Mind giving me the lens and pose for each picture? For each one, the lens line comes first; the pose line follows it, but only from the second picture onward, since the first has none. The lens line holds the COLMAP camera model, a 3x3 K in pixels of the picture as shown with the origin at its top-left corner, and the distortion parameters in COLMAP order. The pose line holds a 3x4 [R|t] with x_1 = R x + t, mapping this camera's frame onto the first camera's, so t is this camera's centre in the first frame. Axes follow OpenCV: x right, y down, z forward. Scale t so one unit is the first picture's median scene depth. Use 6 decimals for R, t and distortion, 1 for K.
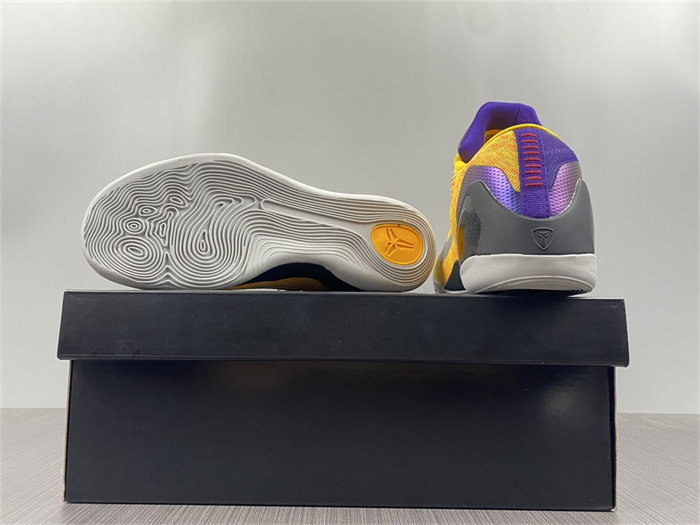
lens RADIAL K [[534.2, 0, 350.0], [0, 534.2, 262.5], [0, 0, 1]] dist [0.001741, -0.000627]
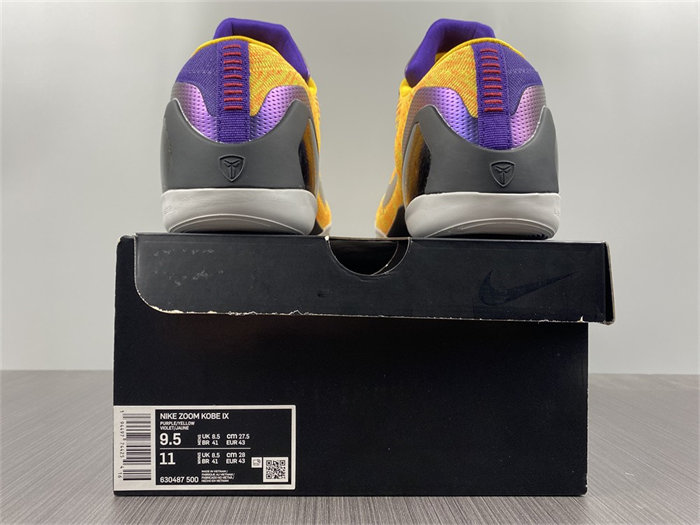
lens RADIAL K [[534.2, 0, 350.0], [0, 534.2, 262.5], [0, 0, 1]] dist [0.001741, -0.000627]
pose [[0.994251, -0.001211, 0.107072, 0.027394], [-0.009078, 0.995383, 0.095556, 0.015505], [-0.106693, -0.095978, 0.989649, 0.162981]]
